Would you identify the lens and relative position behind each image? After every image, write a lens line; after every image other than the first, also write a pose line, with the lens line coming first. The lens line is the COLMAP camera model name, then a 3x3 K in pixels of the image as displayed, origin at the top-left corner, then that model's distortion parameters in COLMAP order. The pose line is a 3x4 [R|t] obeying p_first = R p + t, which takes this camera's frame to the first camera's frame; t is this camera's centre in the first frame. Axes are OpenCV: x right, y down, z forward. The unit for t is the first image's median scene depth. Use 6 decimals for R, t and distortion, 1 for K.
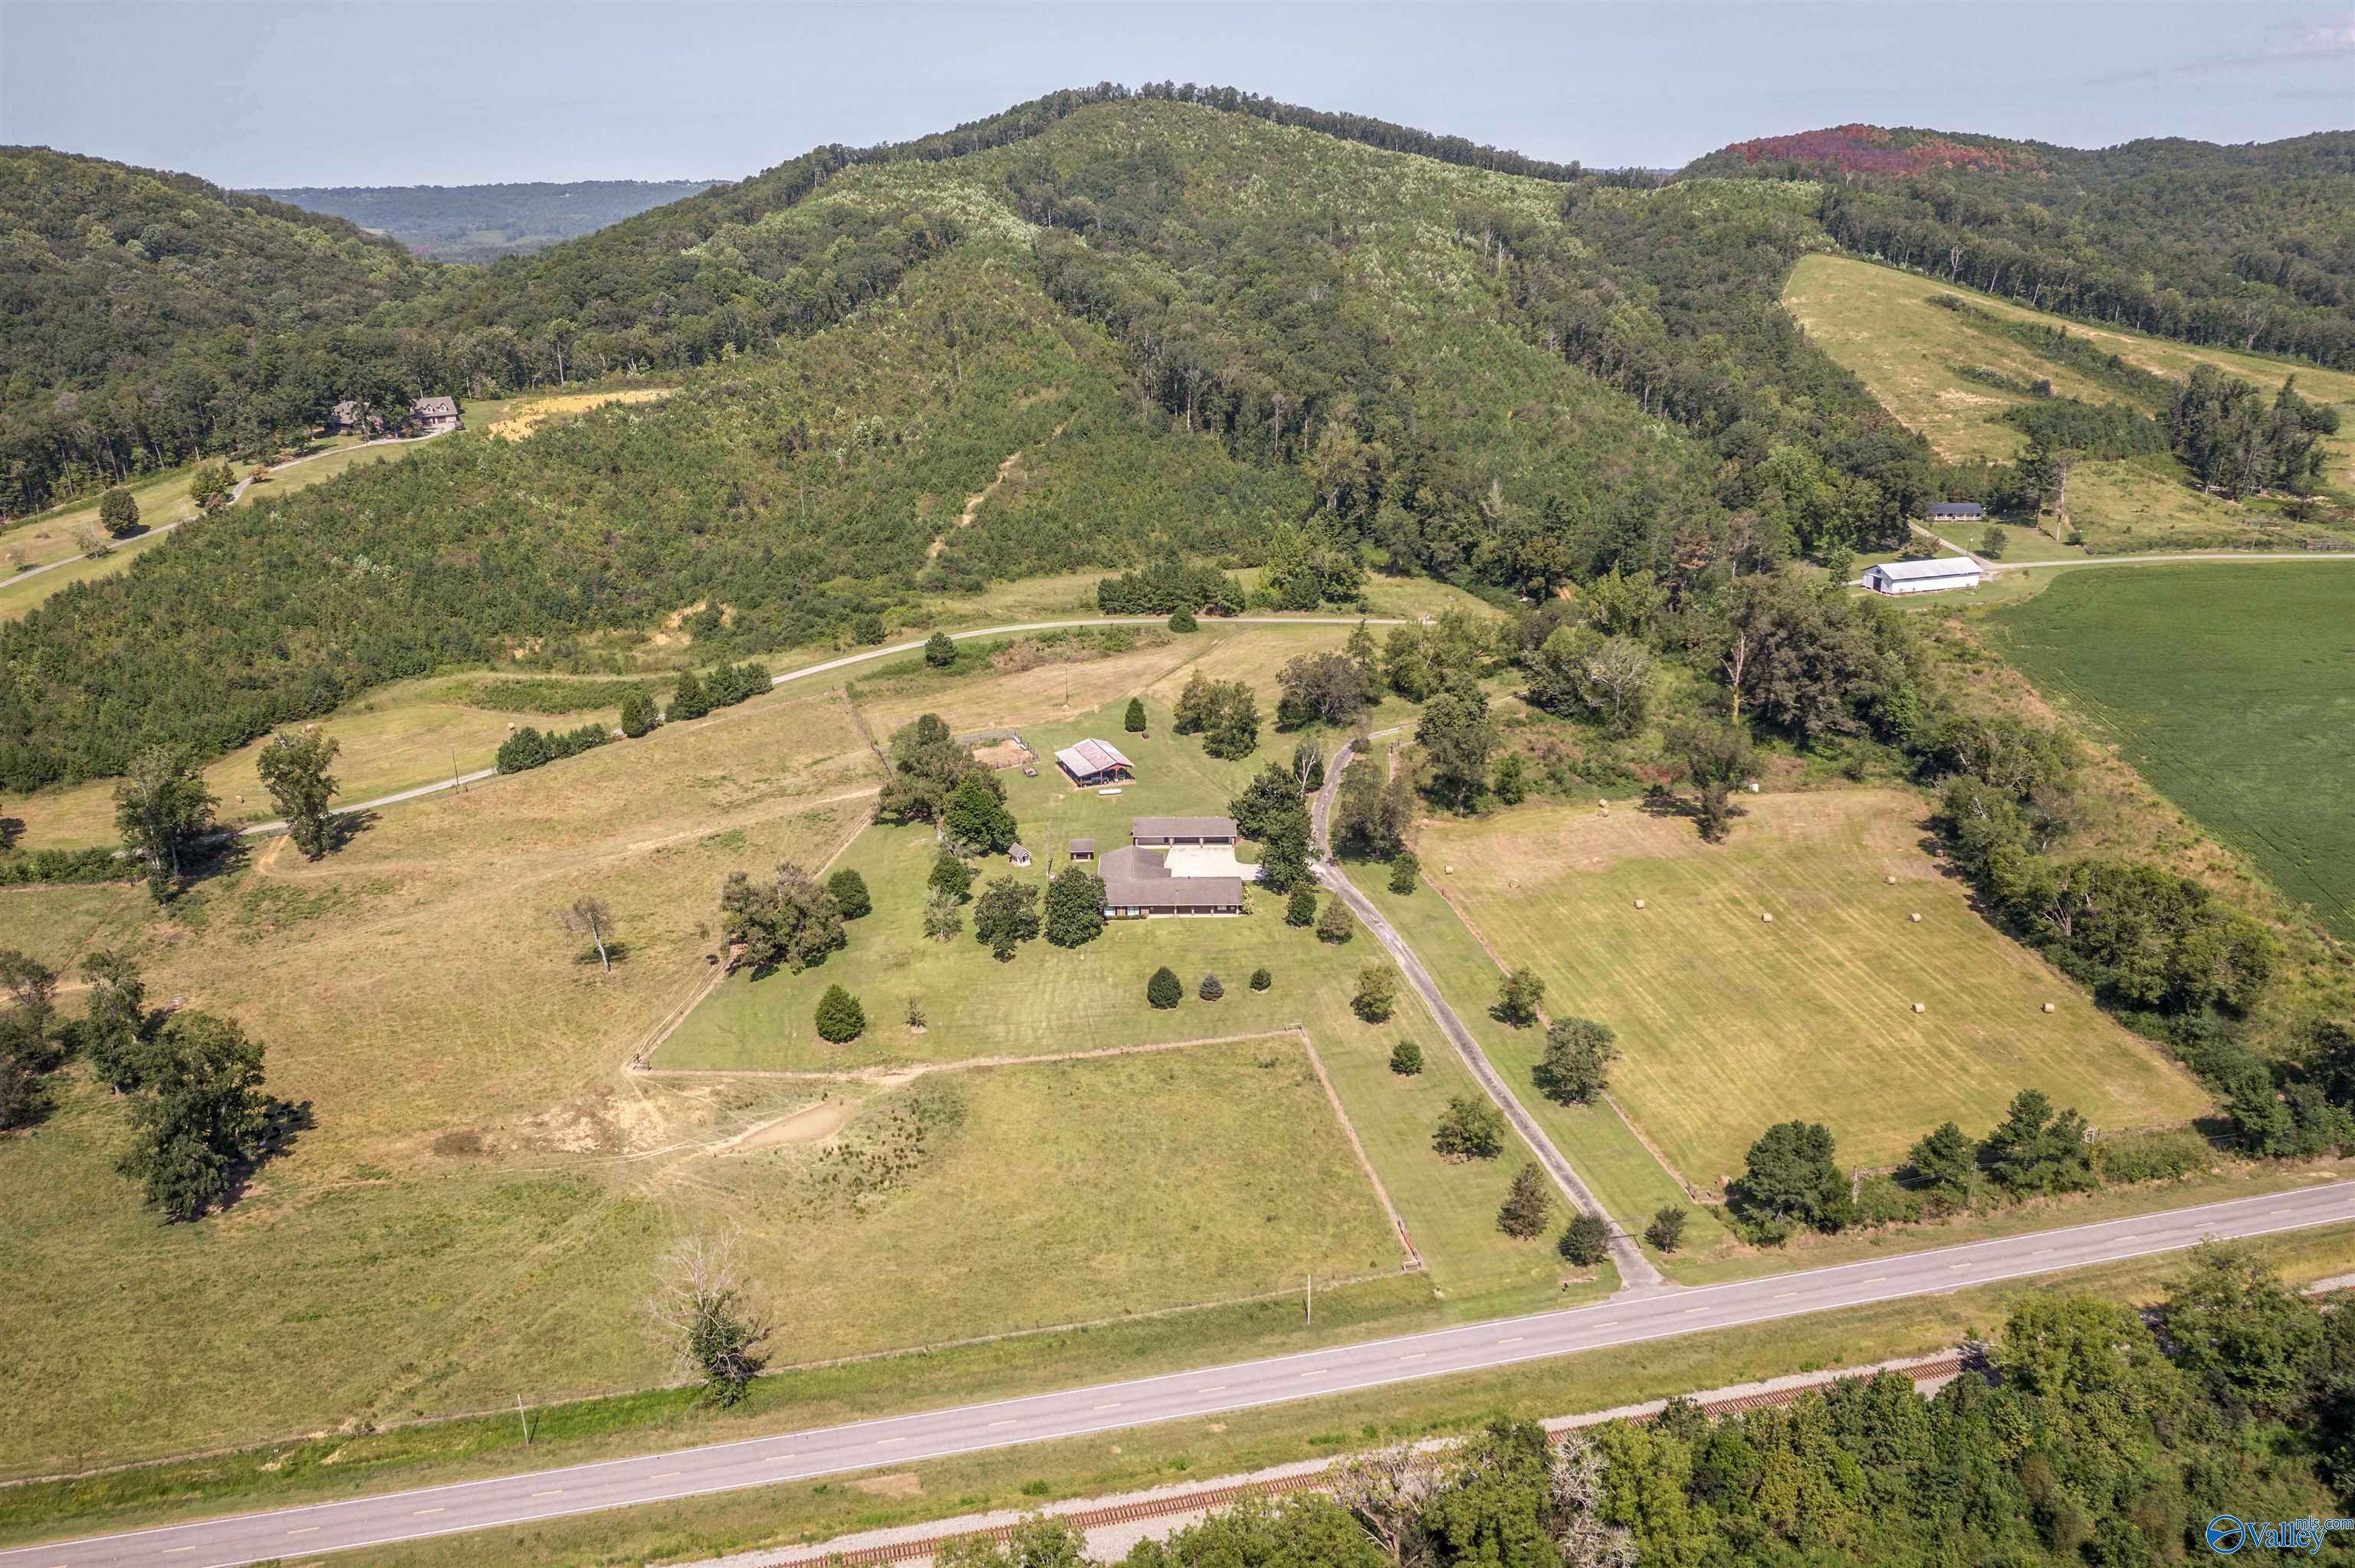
lens RADIAL K [[1878.7, 0, 1177.5], [0, 1878.7, 784.0], [0, 0, 1]] dist [-0.019854, -0.001568]
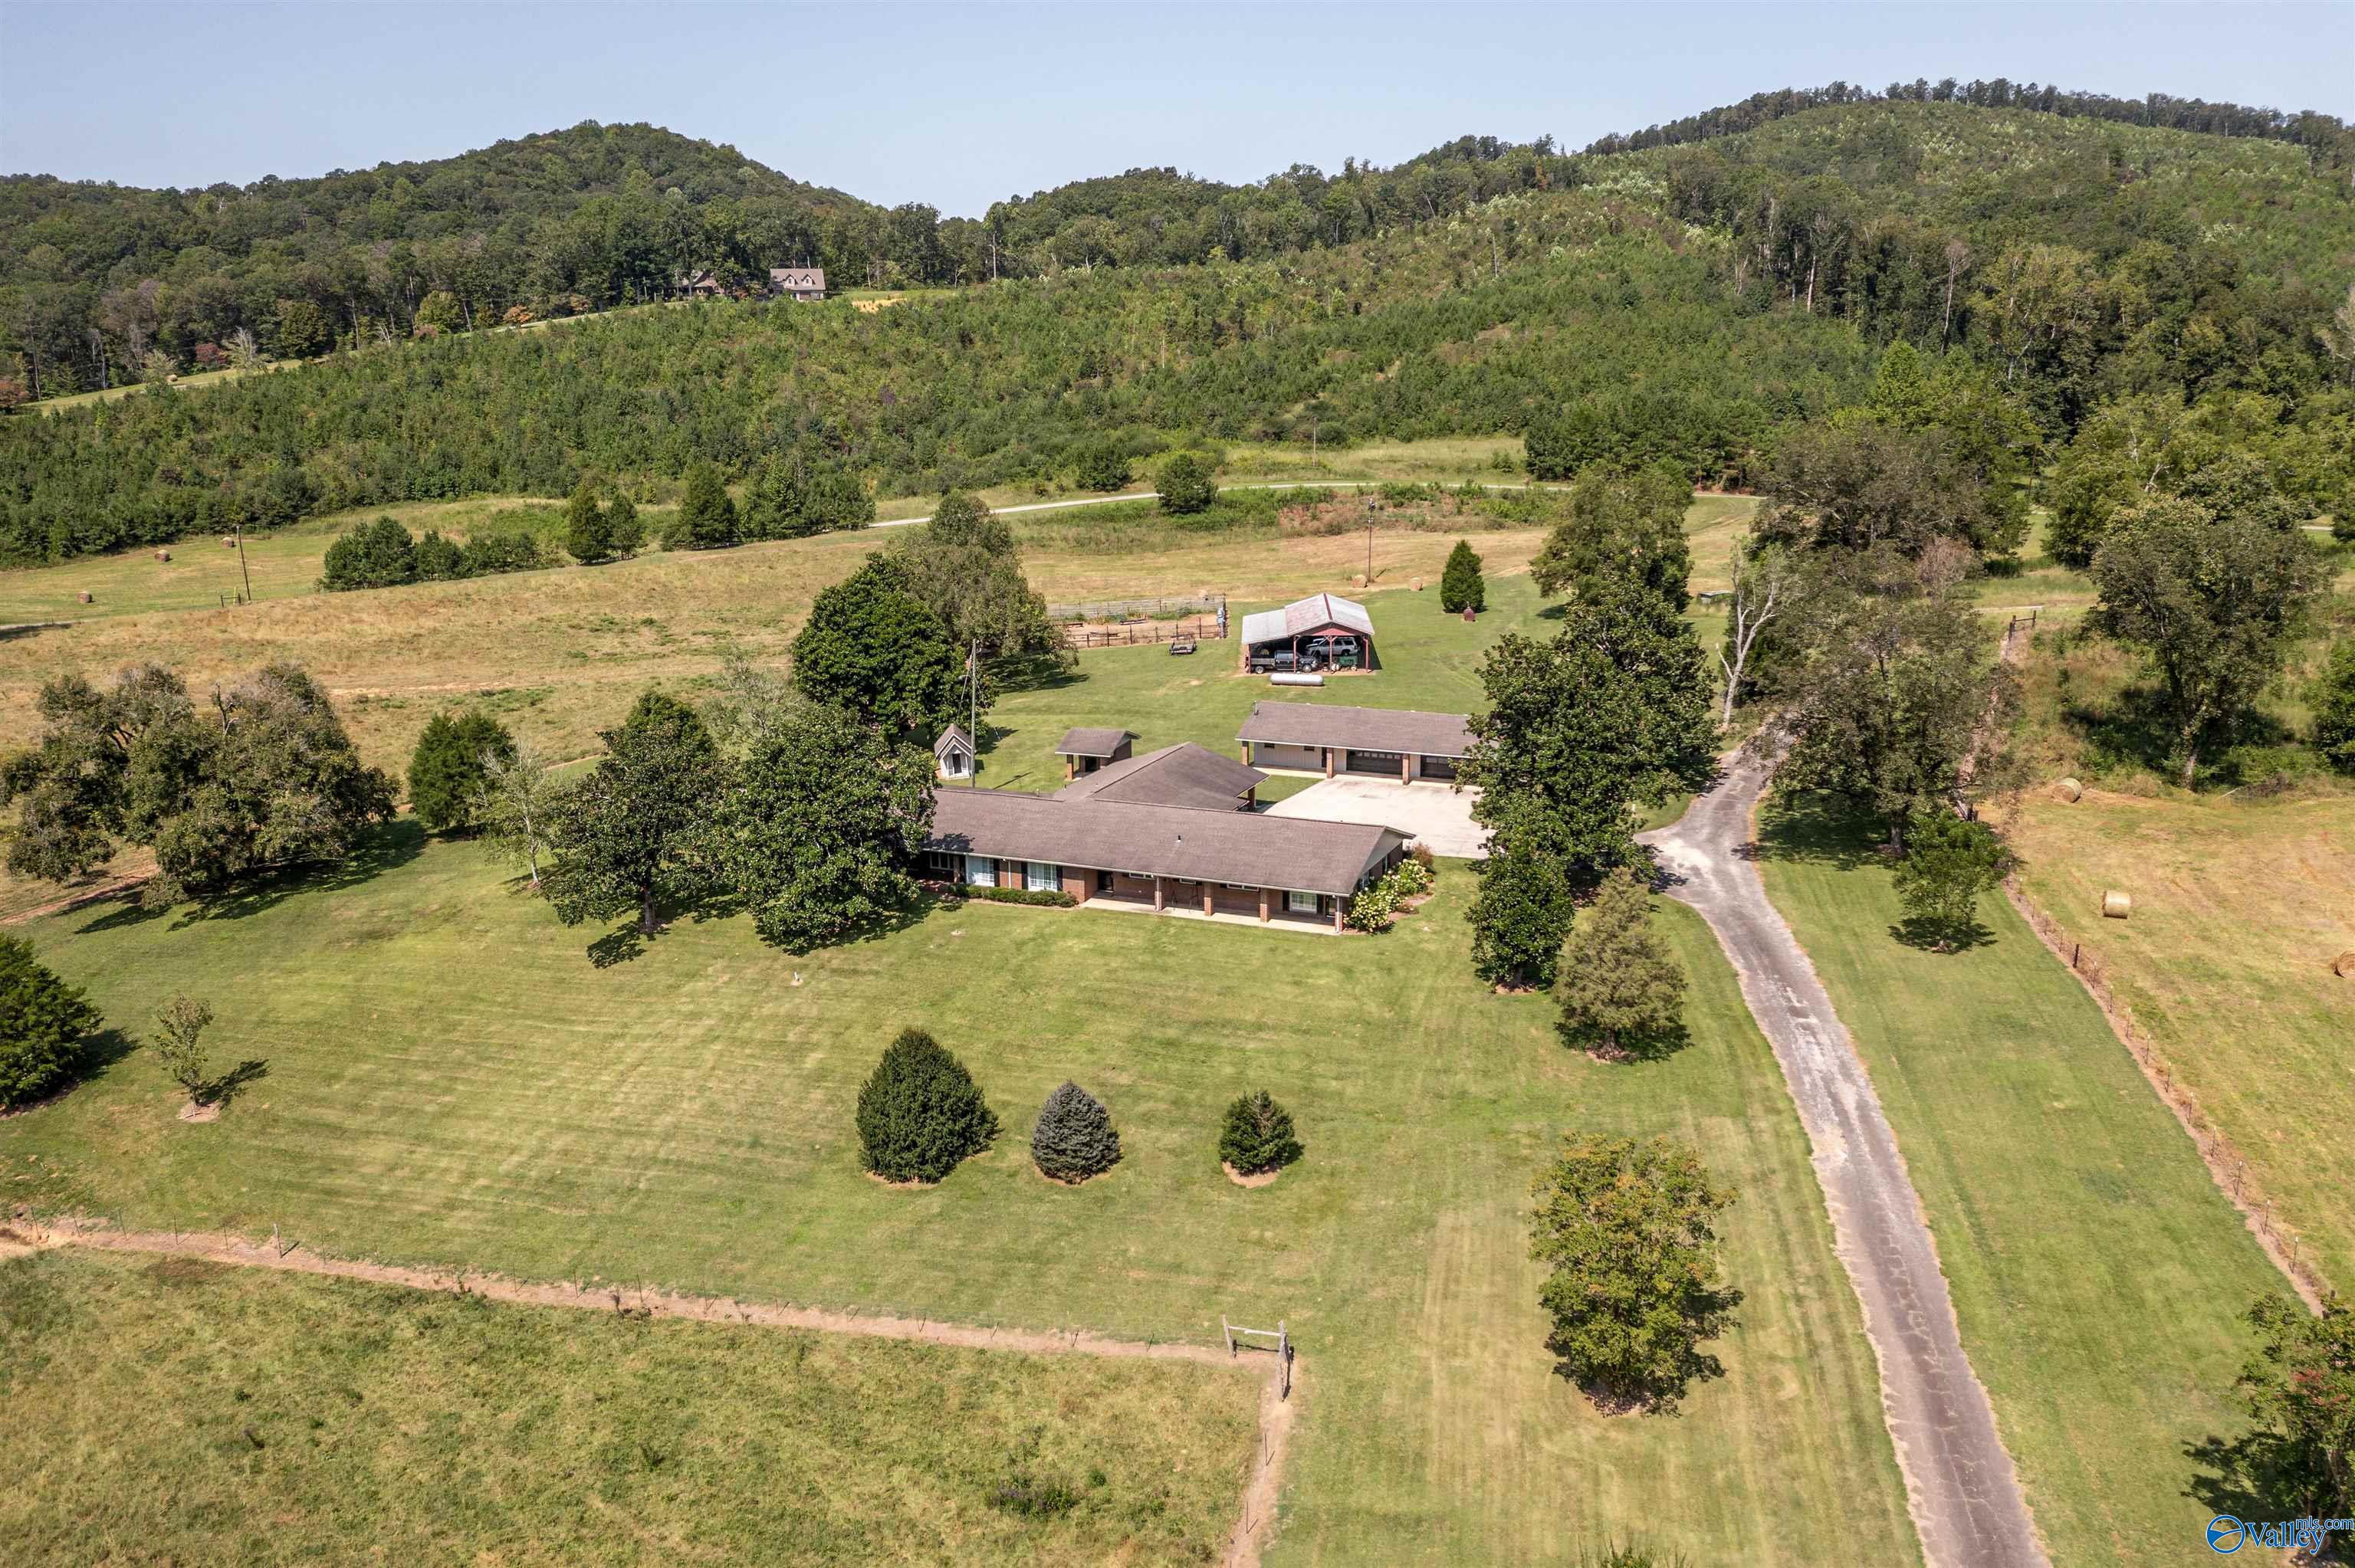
lens RADIAL K [[1878.7, 0, 1177.5], [0, 1878.7, 784.0], [0, 0, 1]] dist [-0.019854, -0.001568]
pose [[0.923352, 0.091671, -0.372849, 0.093973], [-0.121479, 0.990944, -0.057201, 0.051471], [0.364229, 0.098110, 0.926127, 0.536926]]
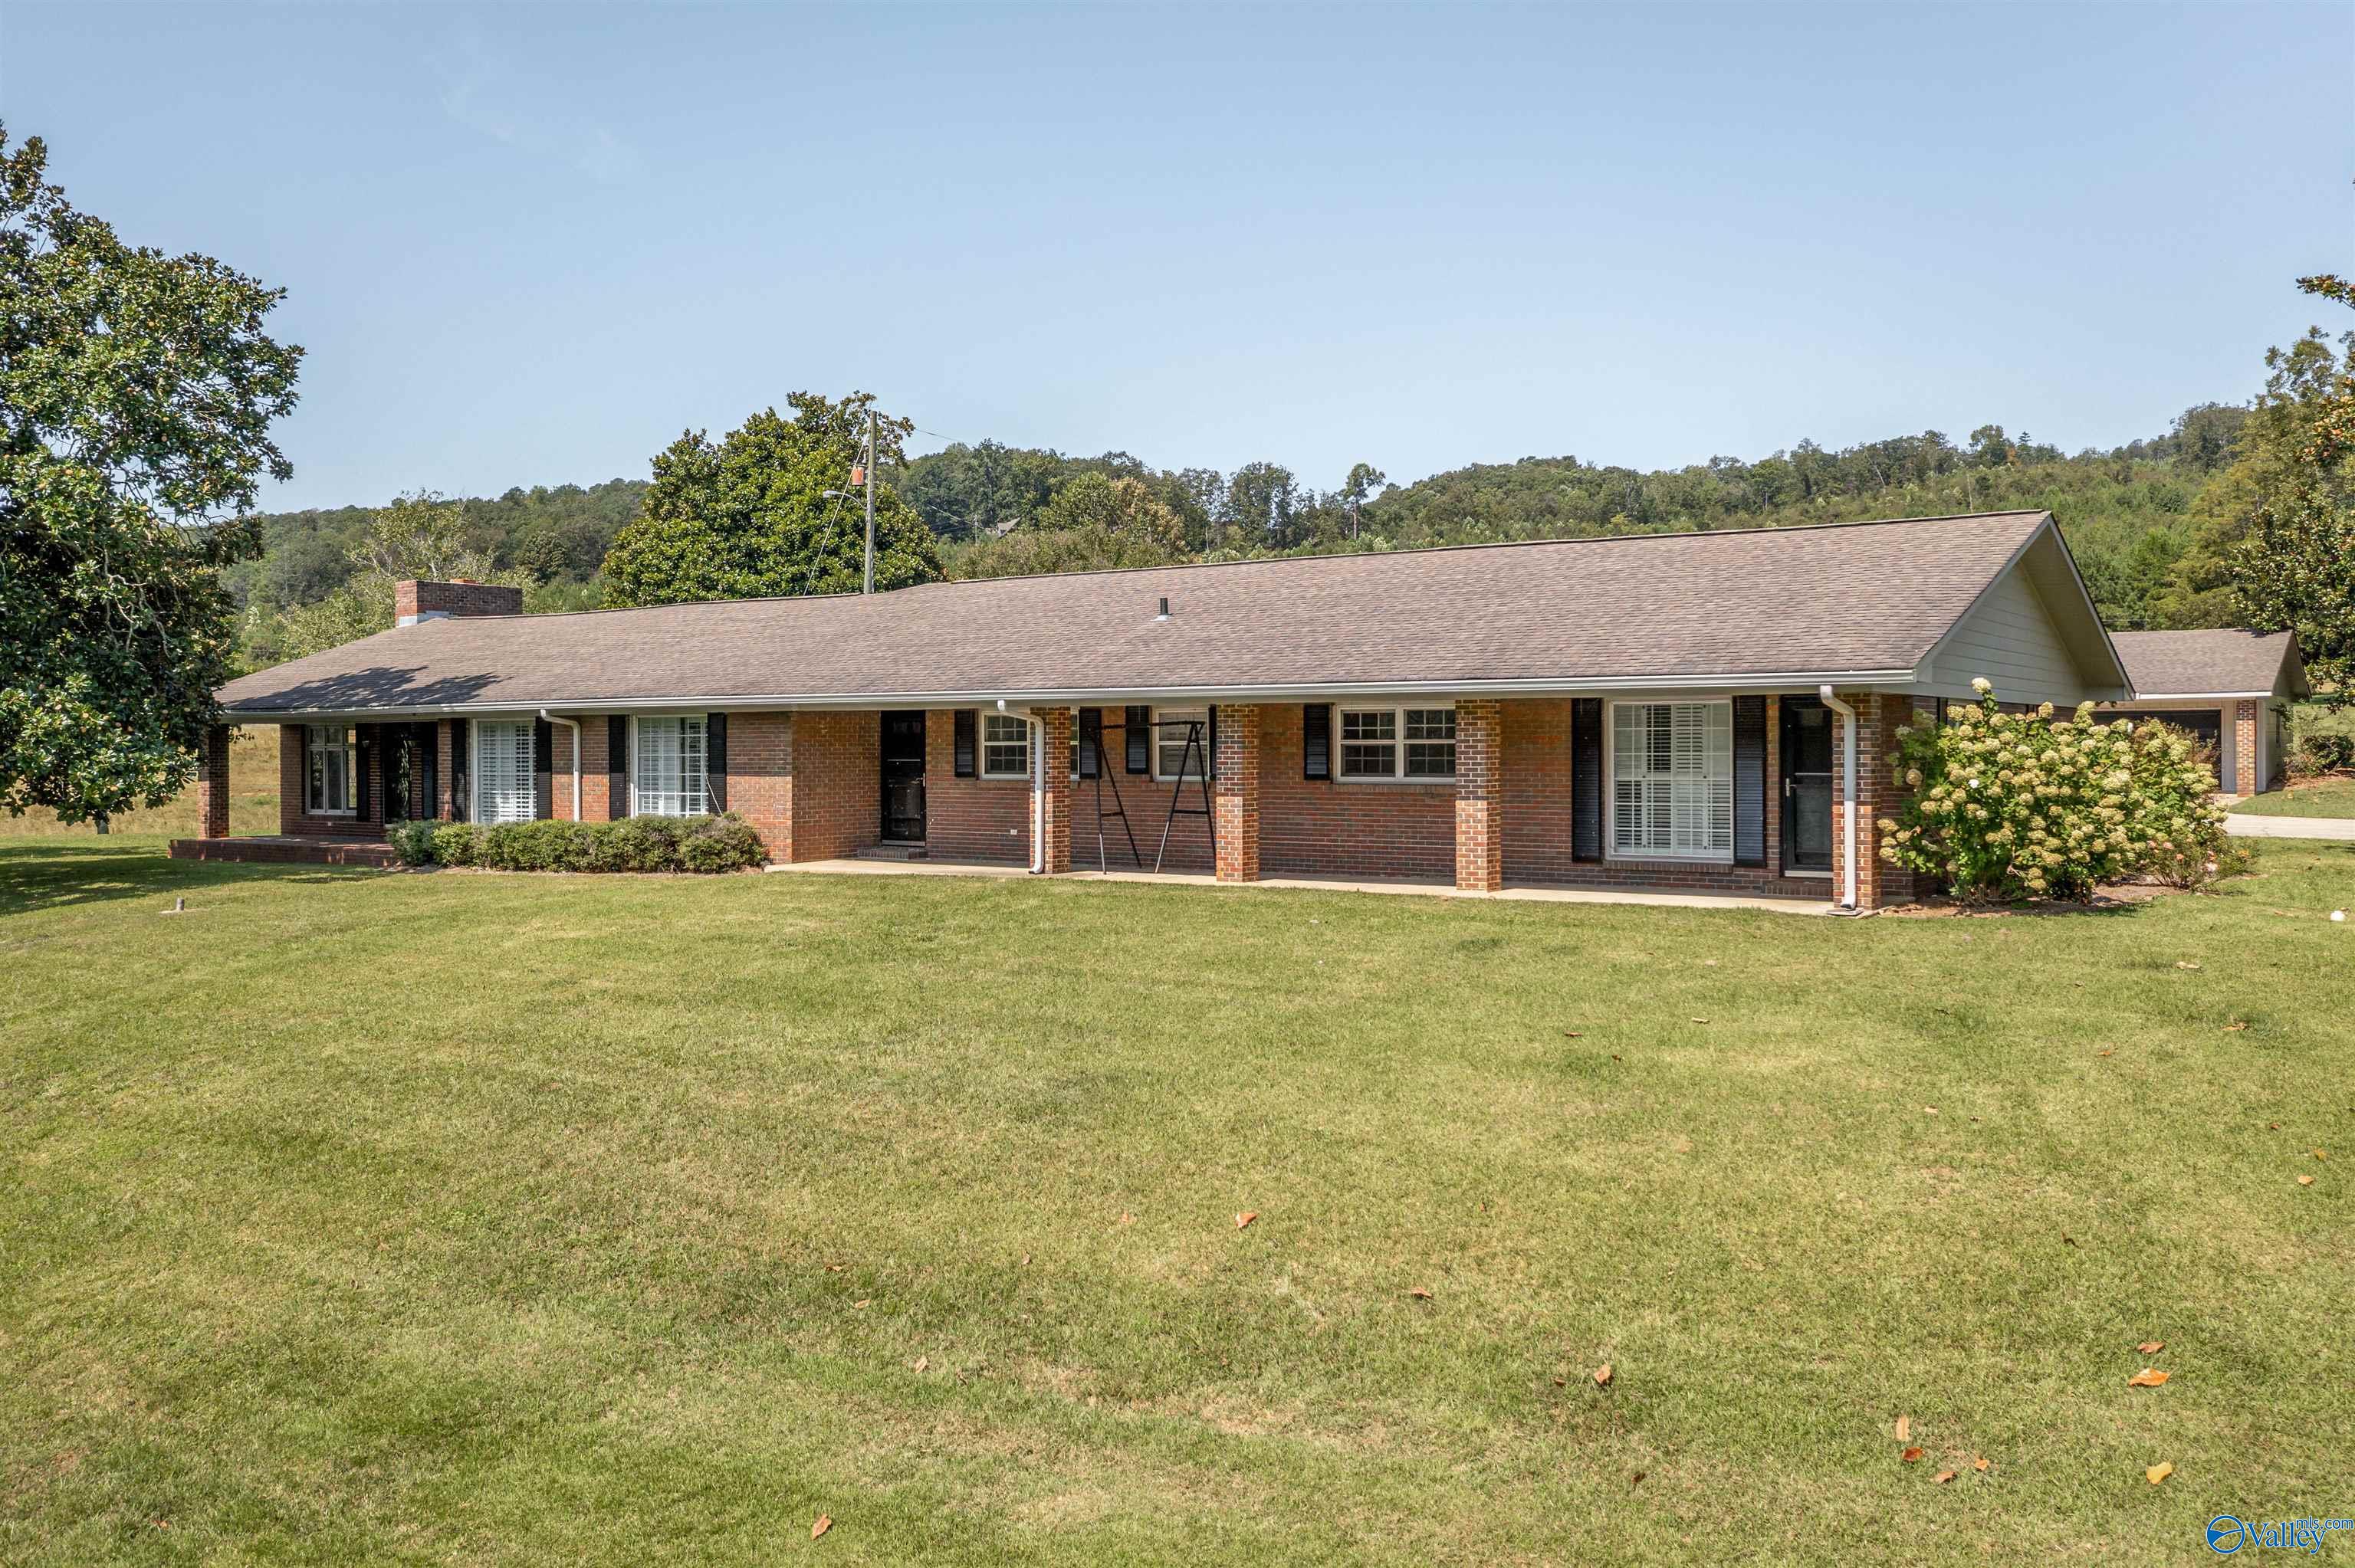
lens RADIAL K [[1860.4, 0, 1272.9], [0, 1860.4, 789.6], [0, 0, 1]] dist [-0.008591, -0.001997]
pose [[0.846871, 0.017860, -0.531498, 0.036217], [-0.177591, 0.951559, -0.250991, 0.065219], [0.501269, 0.306946, 0.809020, 0.727219]]
